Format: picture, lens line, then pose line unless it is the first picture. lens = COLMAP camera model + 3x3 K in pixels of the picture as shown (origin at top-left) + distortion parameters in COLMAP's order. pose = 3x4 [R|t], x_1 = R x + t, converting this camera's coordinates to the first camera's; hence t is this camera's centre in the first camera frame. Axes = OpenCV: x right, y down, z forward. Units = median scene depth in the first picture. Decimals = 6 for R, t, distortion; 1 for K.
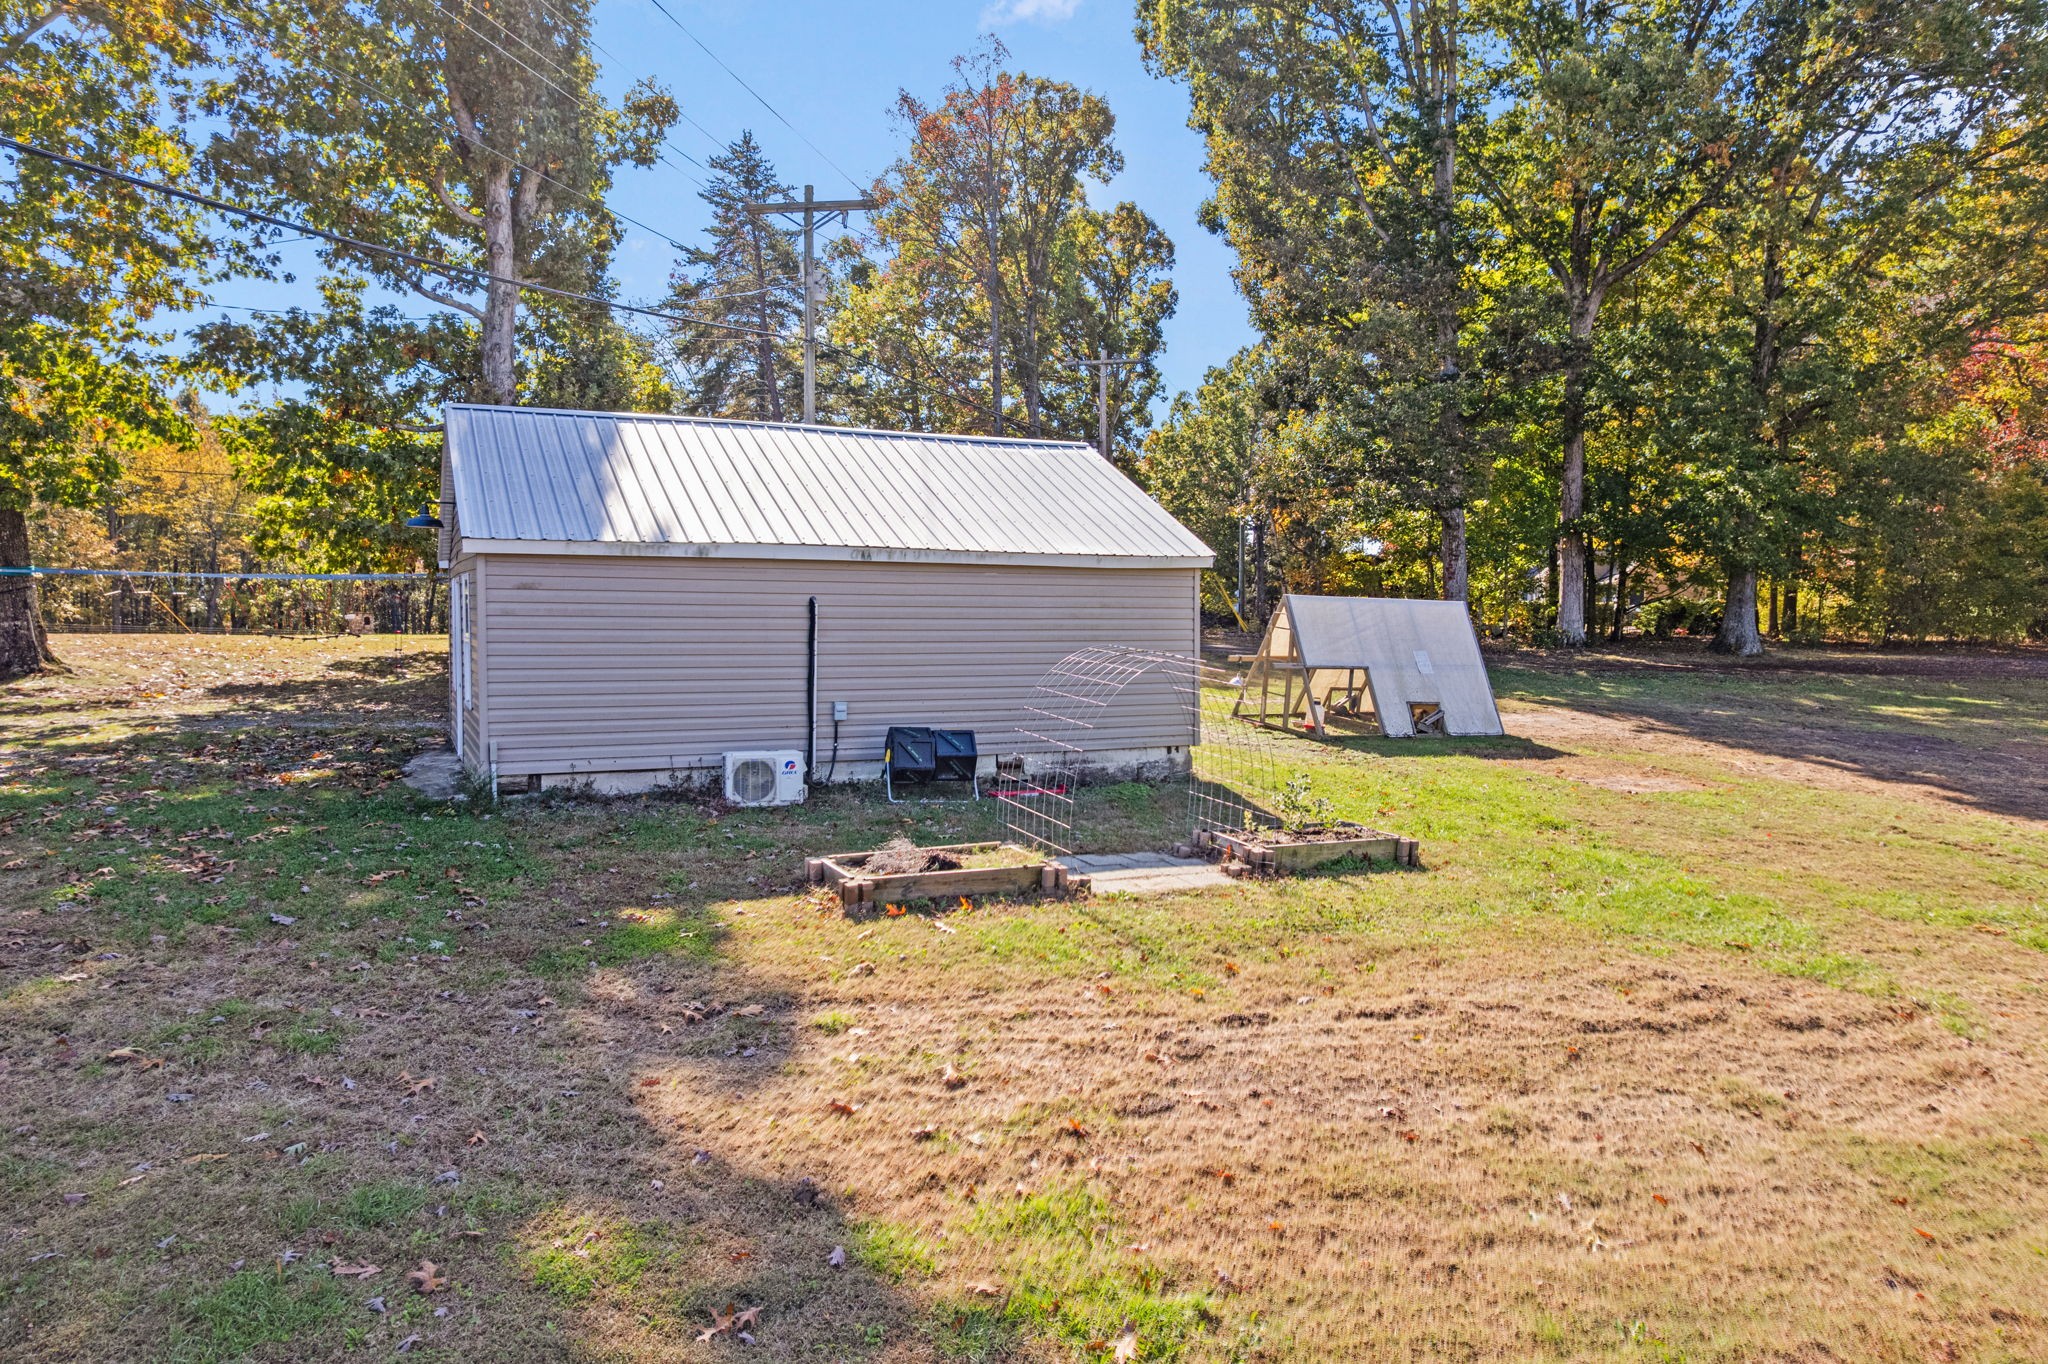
lens RADIAL K [[1353.2, 0, 1021.6], [0, 1353.2, 636.1], [0, 0, 1]] dist [-0.079263, 0.085957]
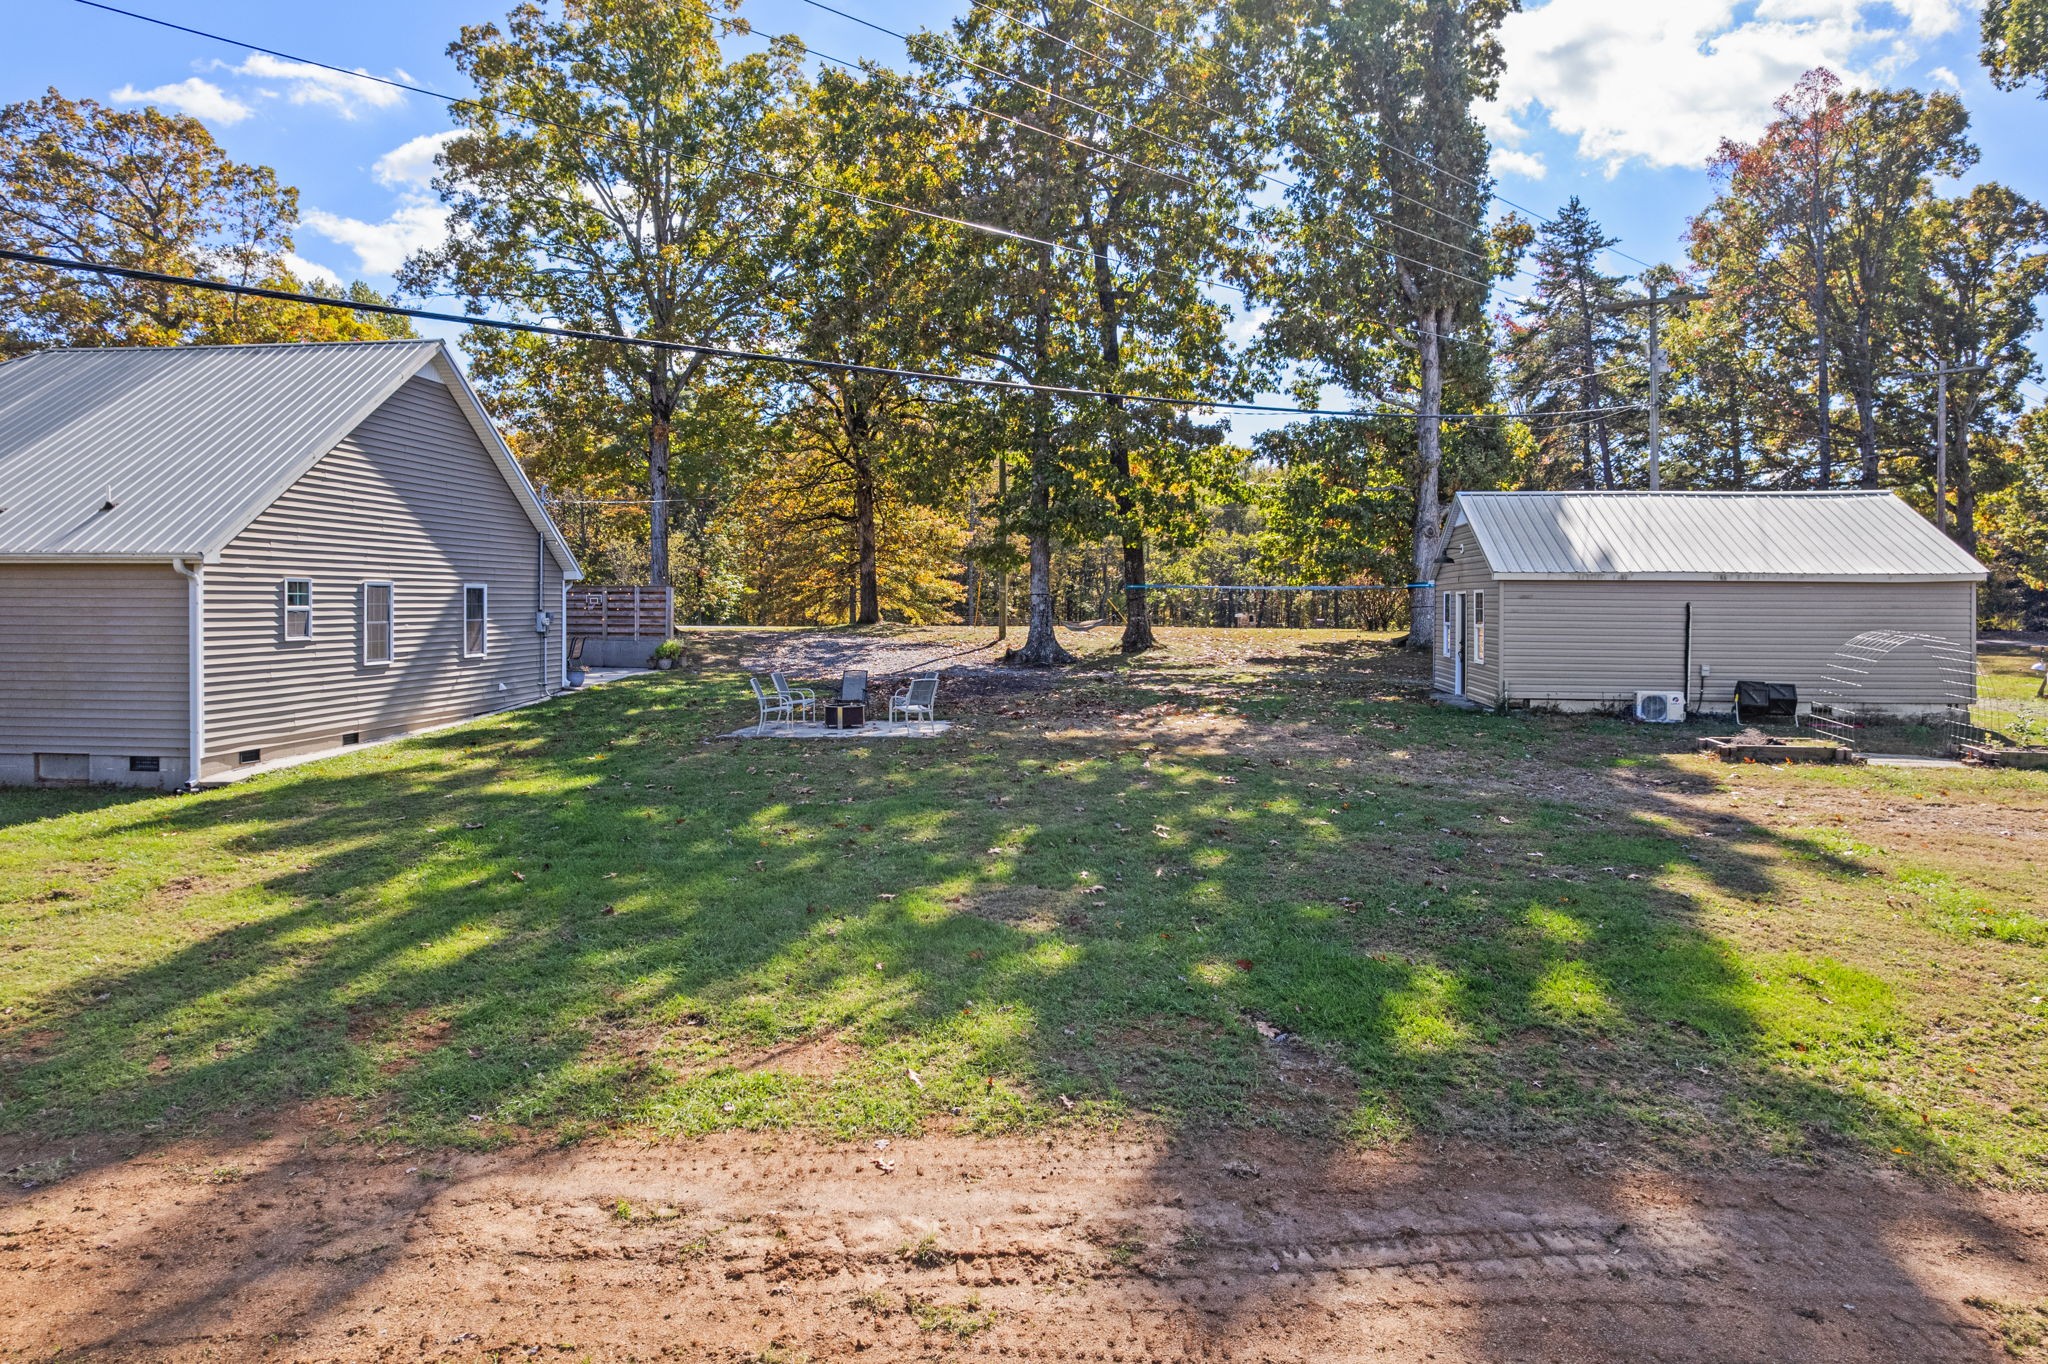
lens RADIAL K [[1353.2, 0, 1021.6], [0, 1353.2, 636.1], [0, 0, 1]] dist [-0.079263, 0.085957]
pose [[0.845686, 0.009095, -0.533603, 0.008235], [-0.009367, 0.999954, 0.002198, 0.004552], [0.533598, 0.003139, 0.845732, -0.228022]]
